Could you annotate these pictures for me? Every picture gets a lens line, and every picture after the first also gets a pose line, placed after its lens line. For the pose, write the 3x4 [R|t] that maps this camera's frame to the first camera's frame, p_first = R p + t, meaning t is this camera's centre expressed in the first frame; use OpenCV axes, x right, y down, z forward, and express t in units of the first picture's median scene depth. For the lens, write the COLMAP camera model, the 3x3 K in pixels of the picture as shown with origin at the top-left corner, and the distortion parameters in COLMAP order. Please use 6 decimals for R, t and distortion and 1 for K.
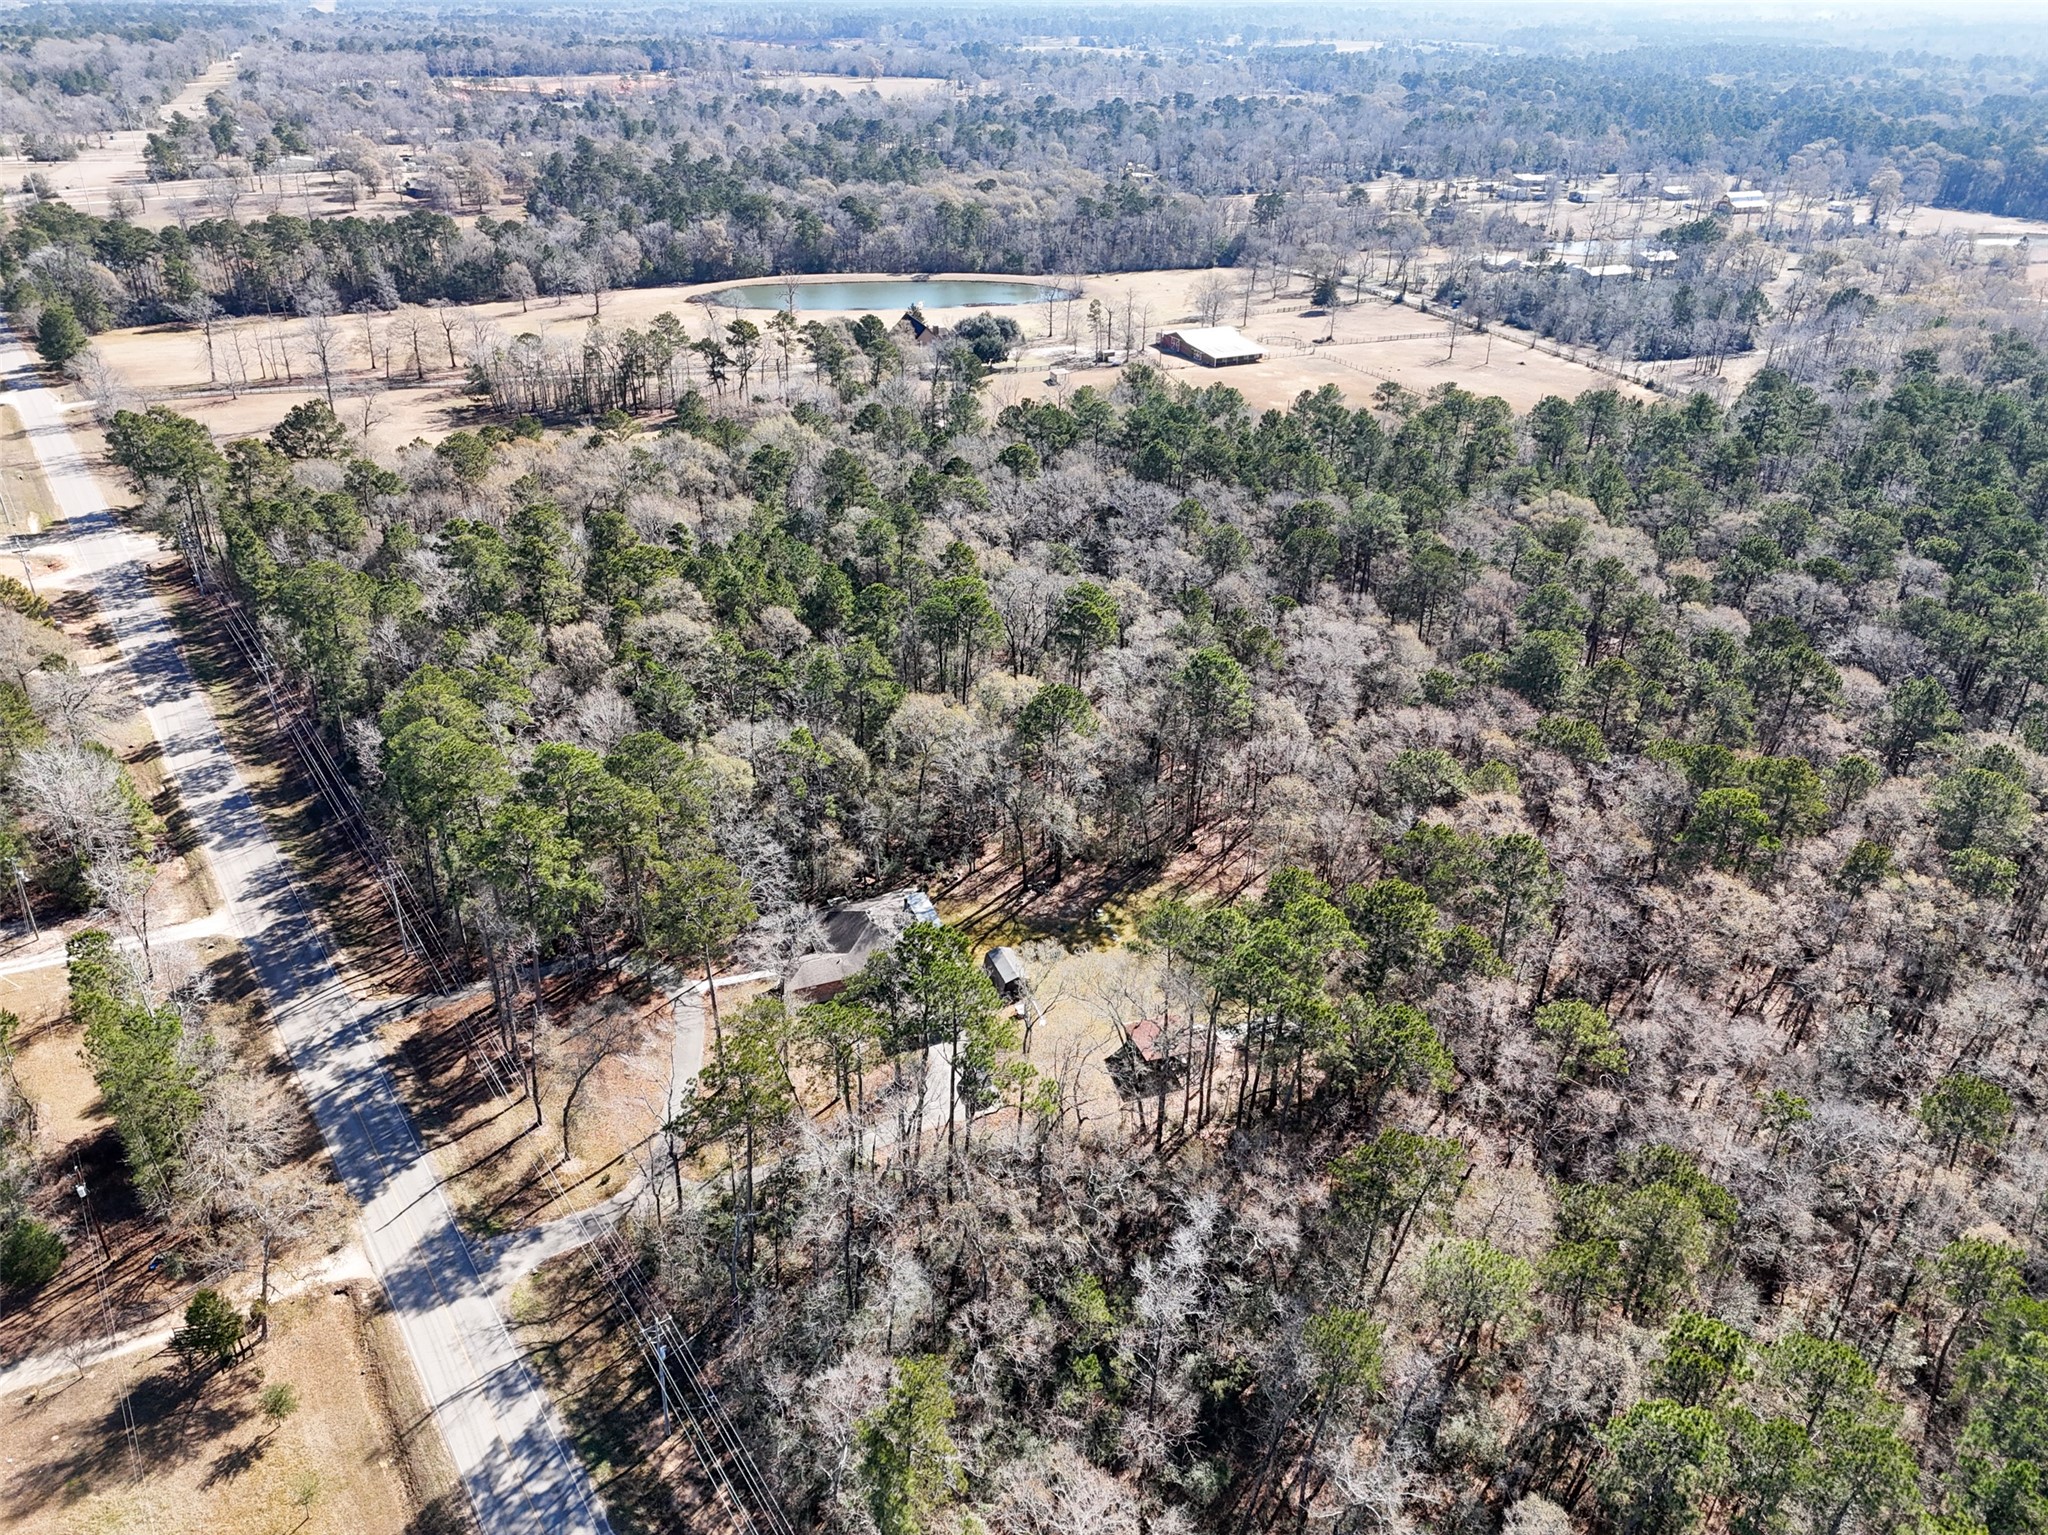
lens RADIAL K [[1428.5, 0, 1020.8], [0, 1428.5, 766.2], [0, 0, 1]] dist [0.055897, -0.037995]
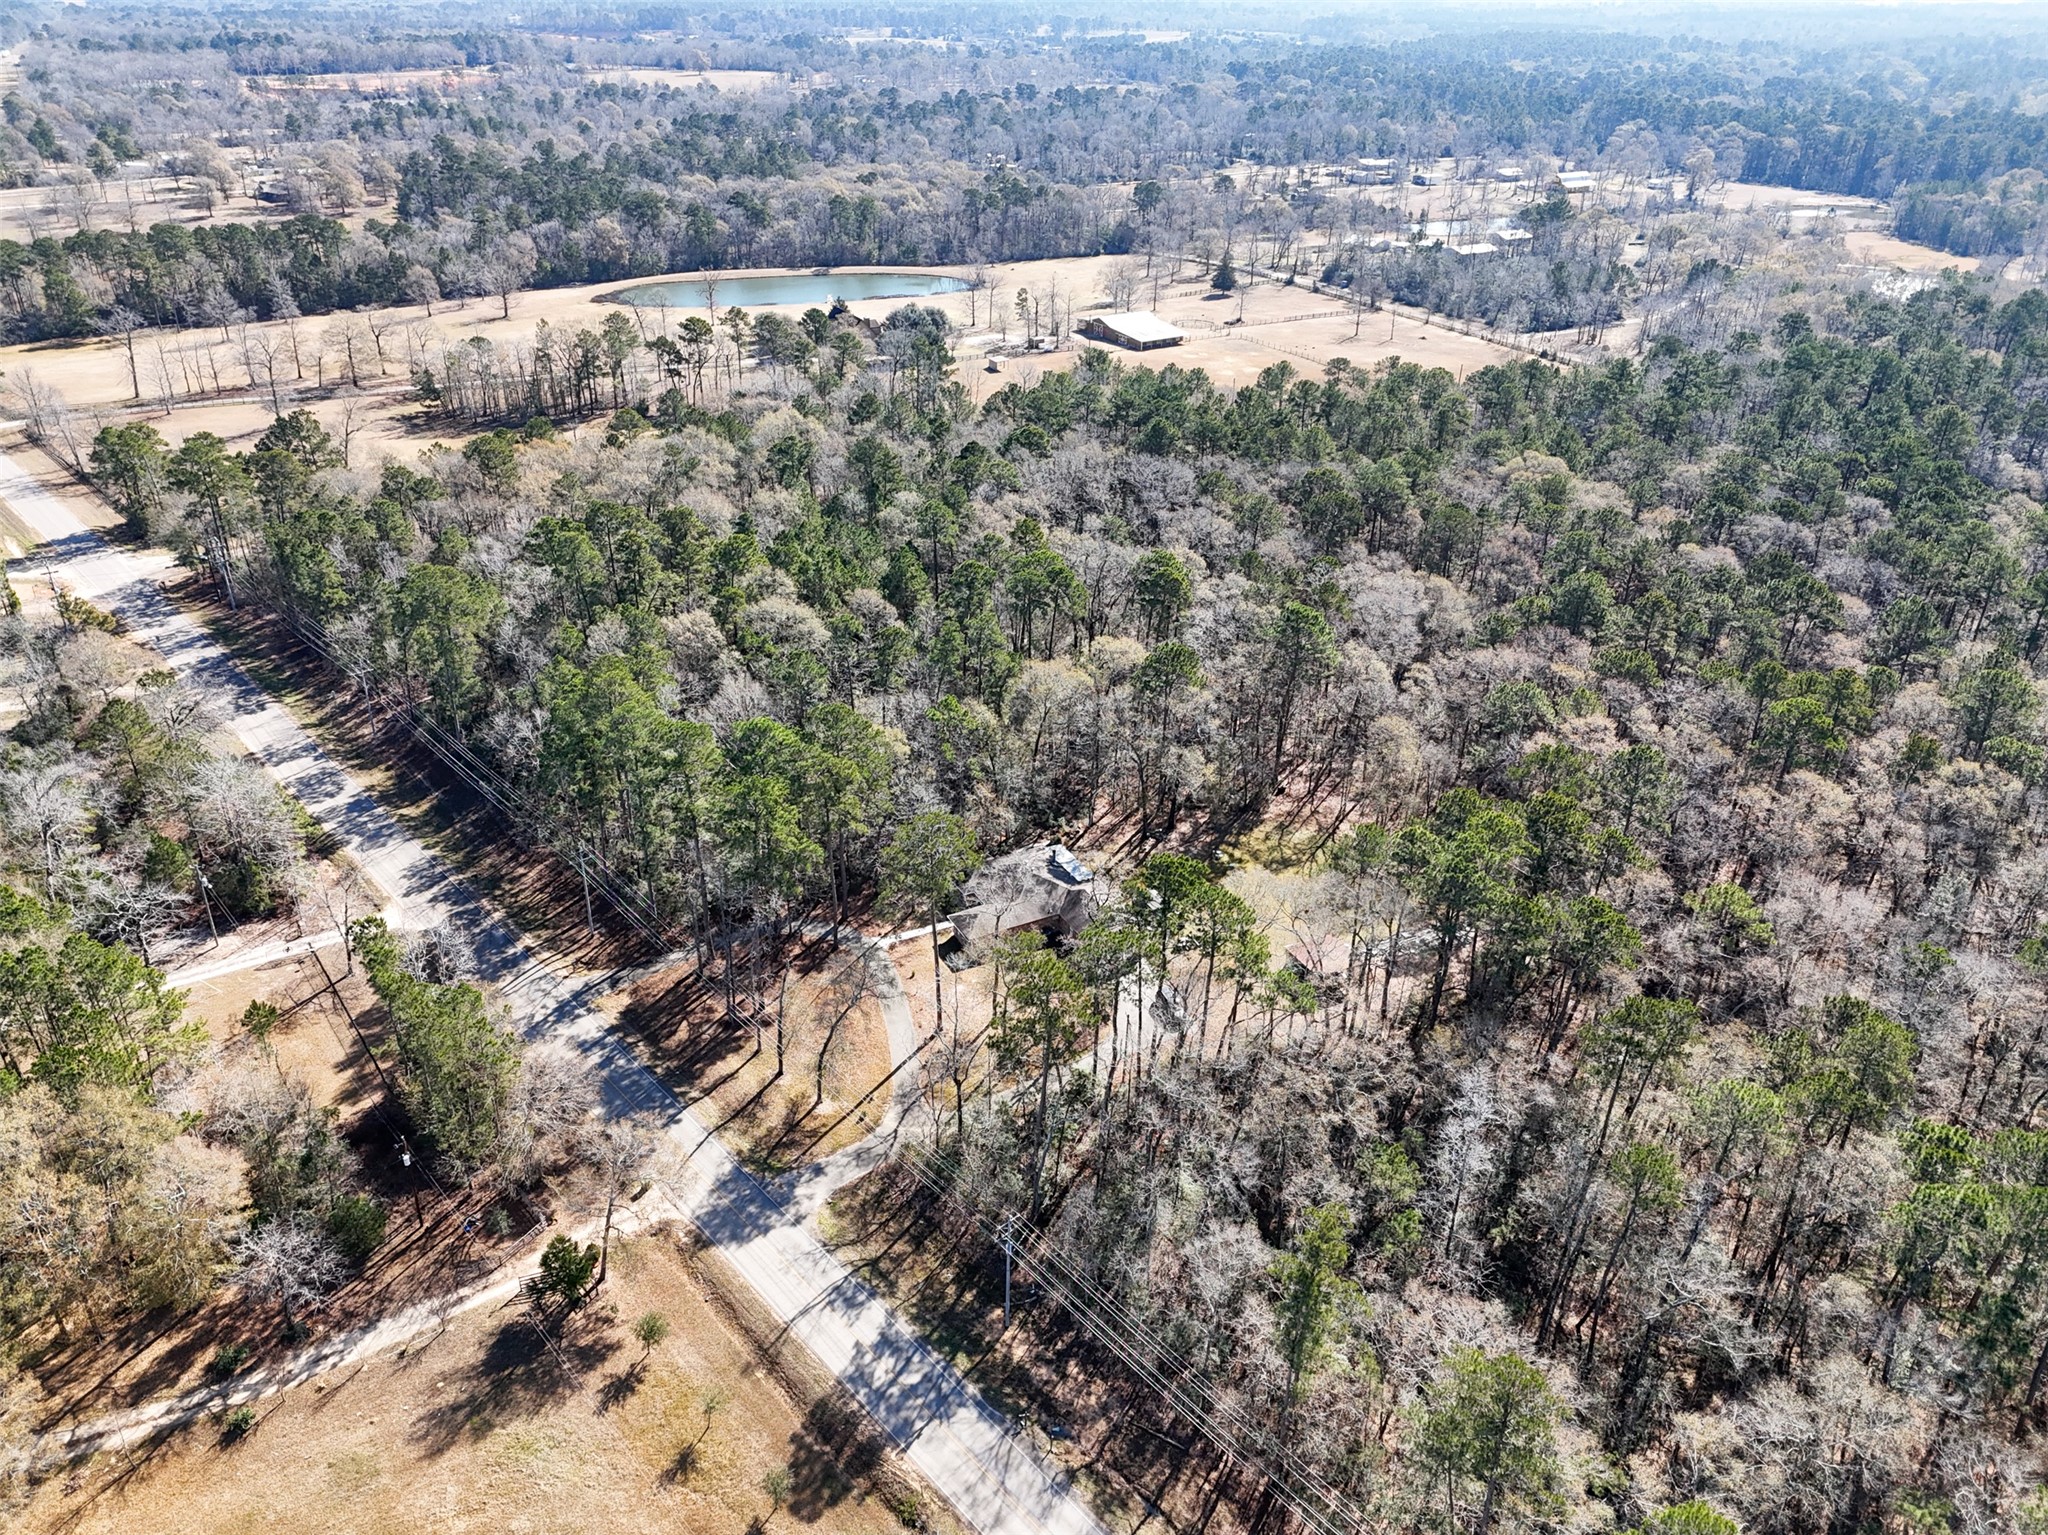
lens RADIAL K [[1428.5, 0, 1024.1], [0, 1428.5, 762.3], [0, 0, 1]] dist [0.055897, -0.037995]
pose [[0.992697, -0.061731, 0.103639, -0.147239], [0.061424, 0.998093, 0.006154, 0.013775], [-0.103822, 0.000256, 0.994596, -0.040382]]
